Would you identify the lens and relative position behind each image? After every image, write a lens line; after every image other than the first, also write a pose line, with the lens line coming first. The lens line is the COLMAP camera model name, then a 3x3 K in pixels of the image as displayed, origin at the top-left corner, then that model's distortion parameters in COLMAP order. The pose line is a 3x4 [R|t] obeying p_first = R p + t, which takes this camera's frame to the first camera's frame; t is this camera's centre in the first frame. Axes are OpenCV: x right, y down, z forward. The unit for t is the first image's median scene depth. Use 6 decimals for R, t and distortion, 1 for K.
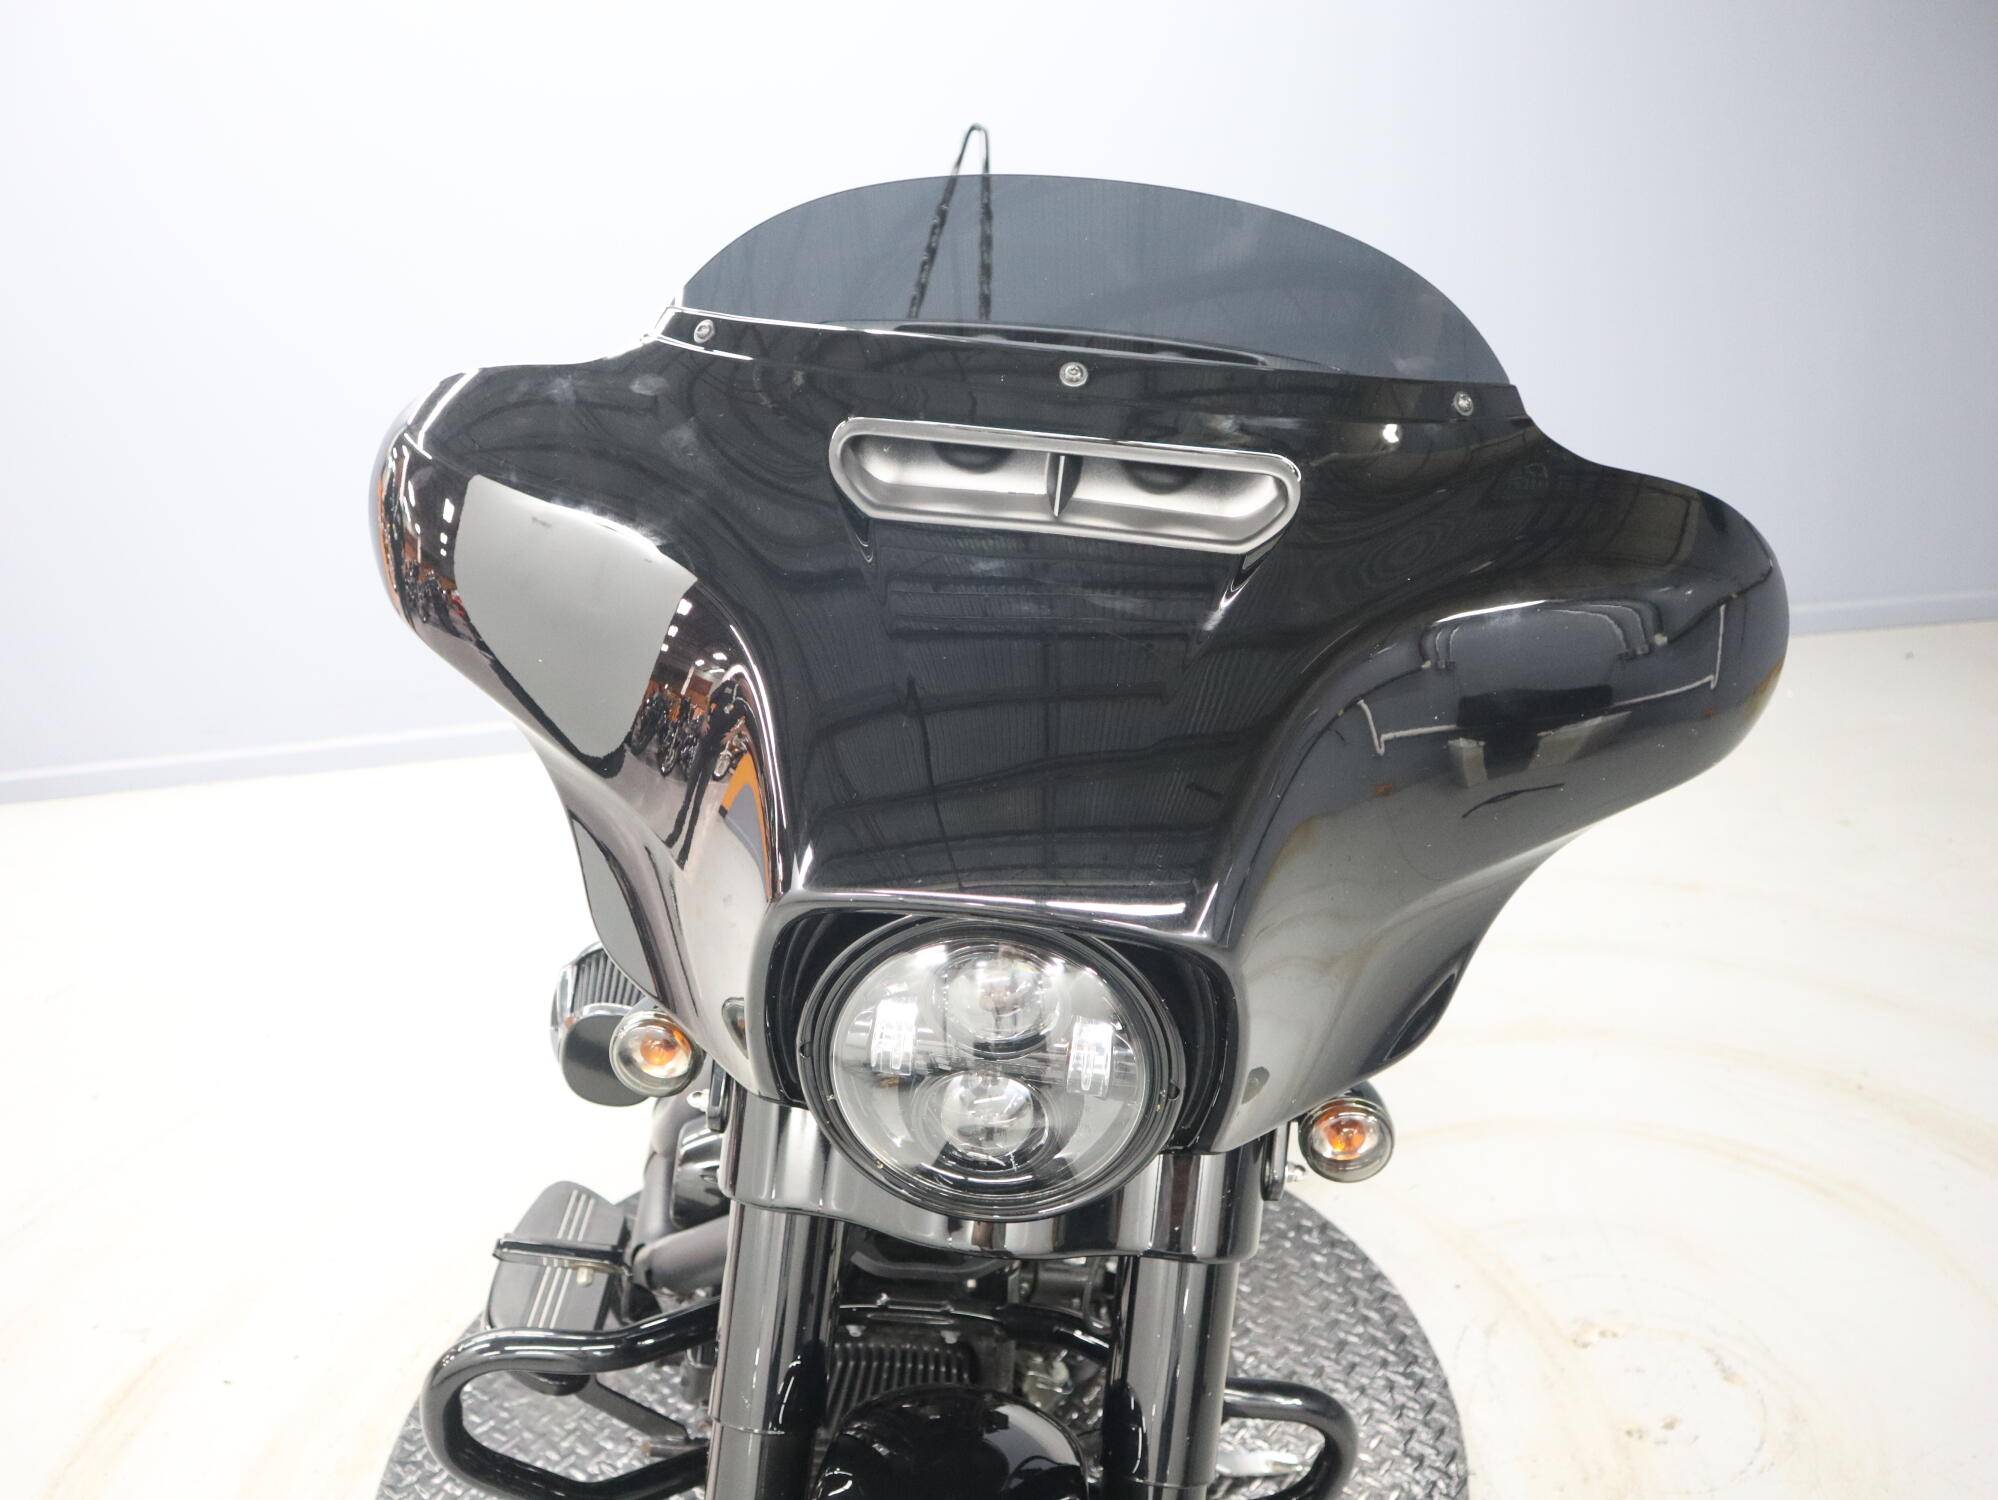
lens RADIAL K [[1525.8, 0, 998.0], [0, 1525.8, 756.9], [0, 0, 1]] dist [-0.122538, 0.071997]
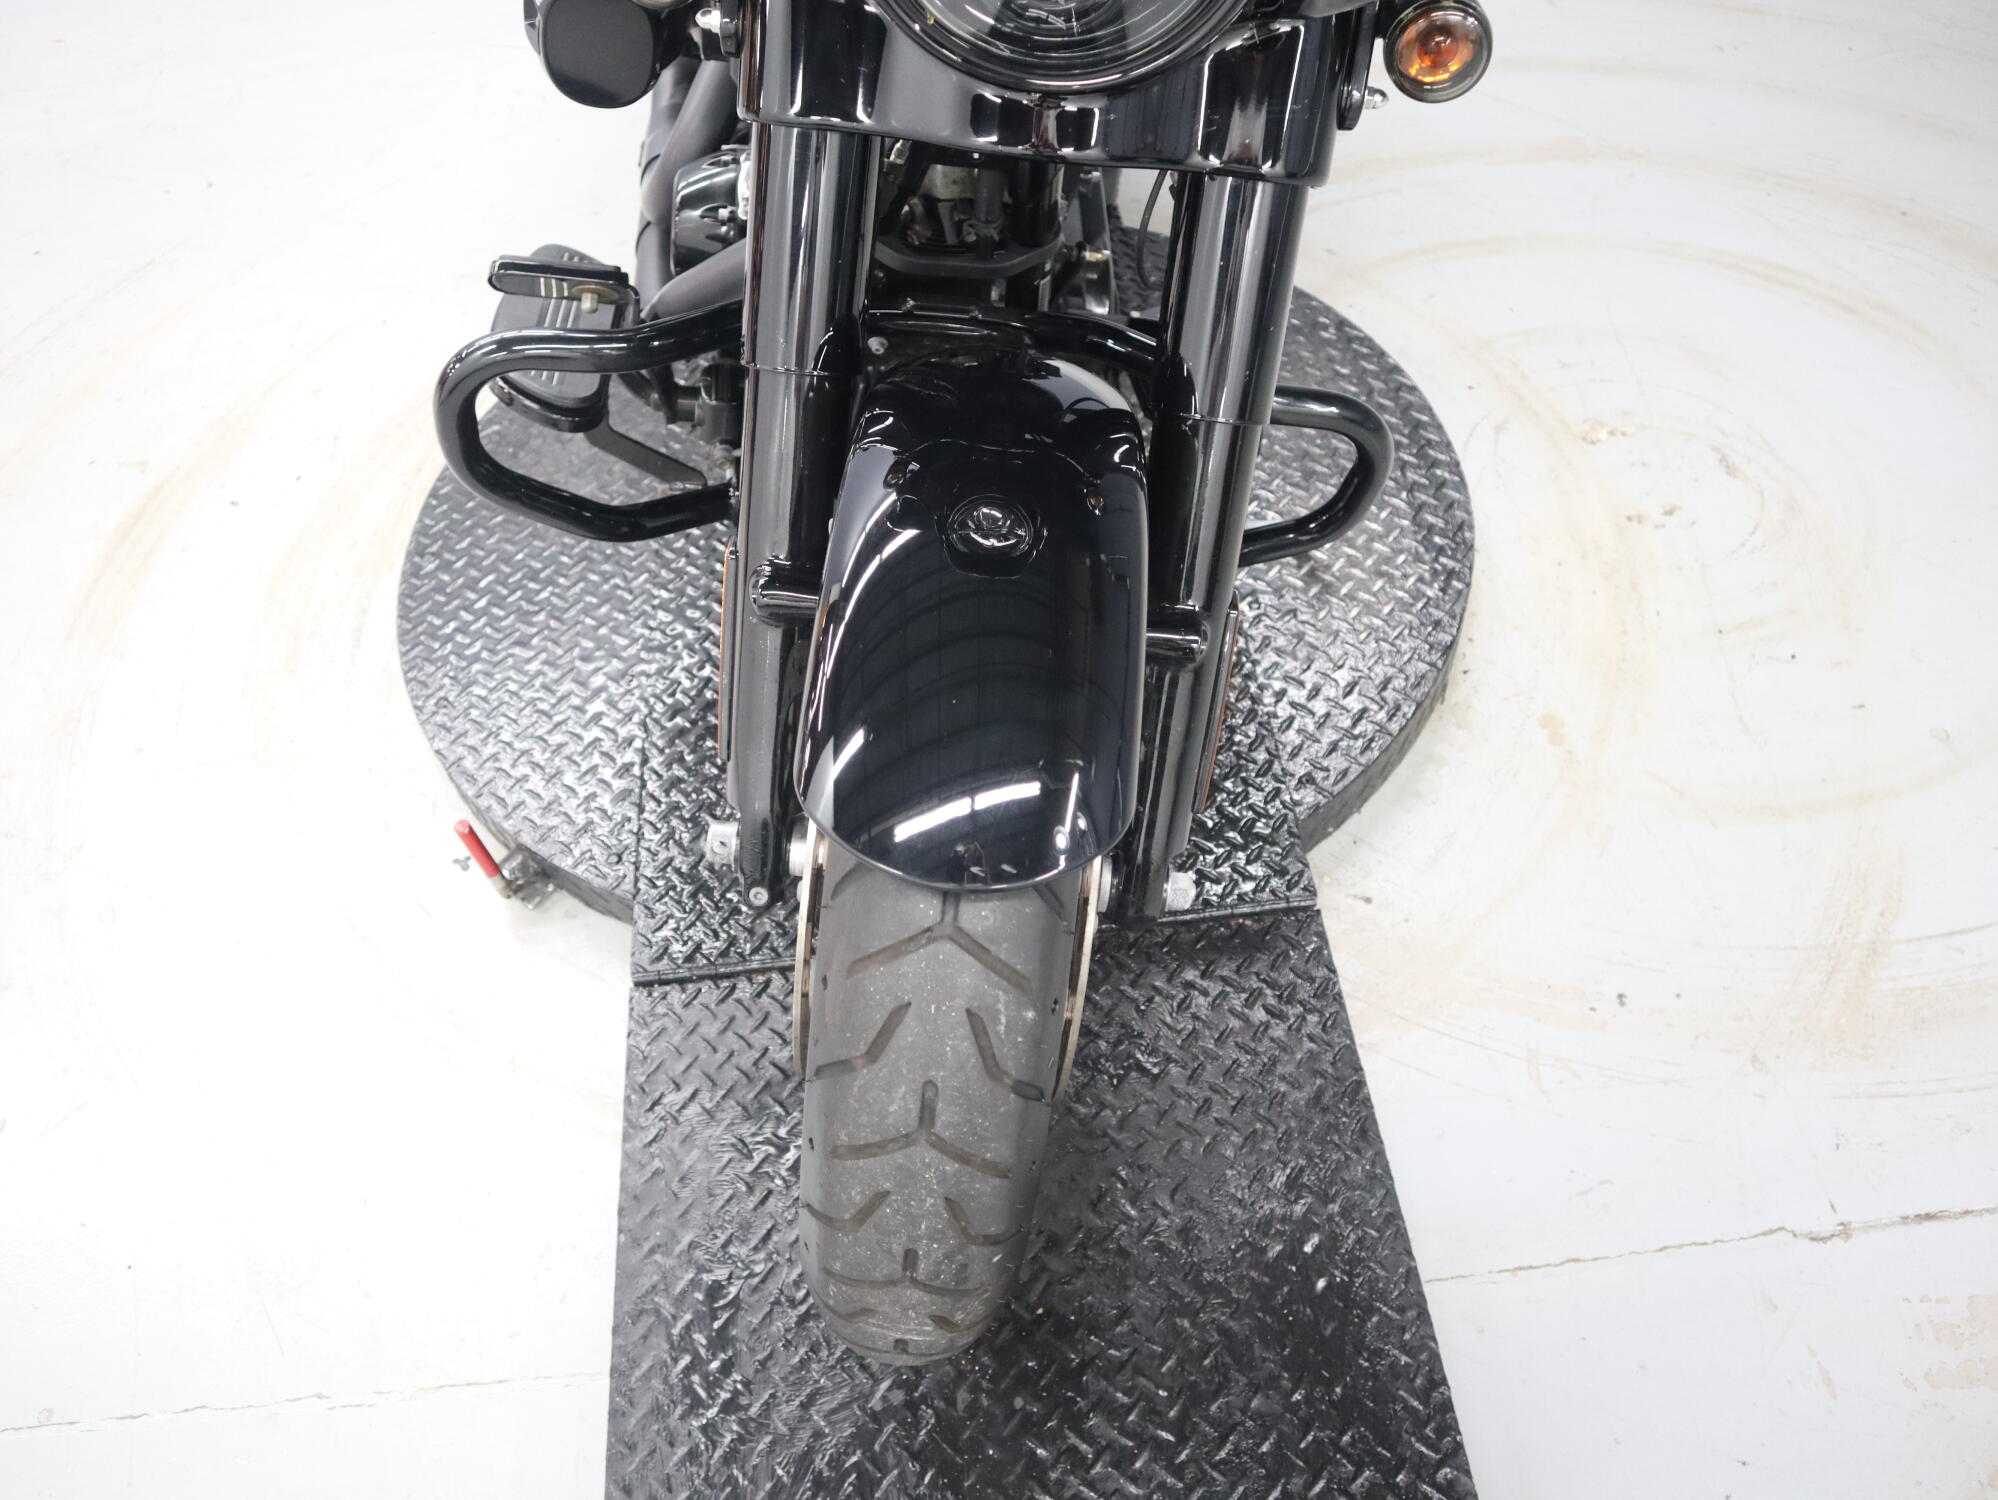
lens RADIAL K [[1499.5, 0, 999.0], [0, 1499.5, 750.0], [0, 0, 1]] dist [-0.116418, 0.063599]
pose [[0.999712, -0.007609, 0.022768, -0.033151], [-0.003501, 0.892082, 0.451860, 0.147826], [-0.023749, -0.451809, 0.891798, 0.029111]]
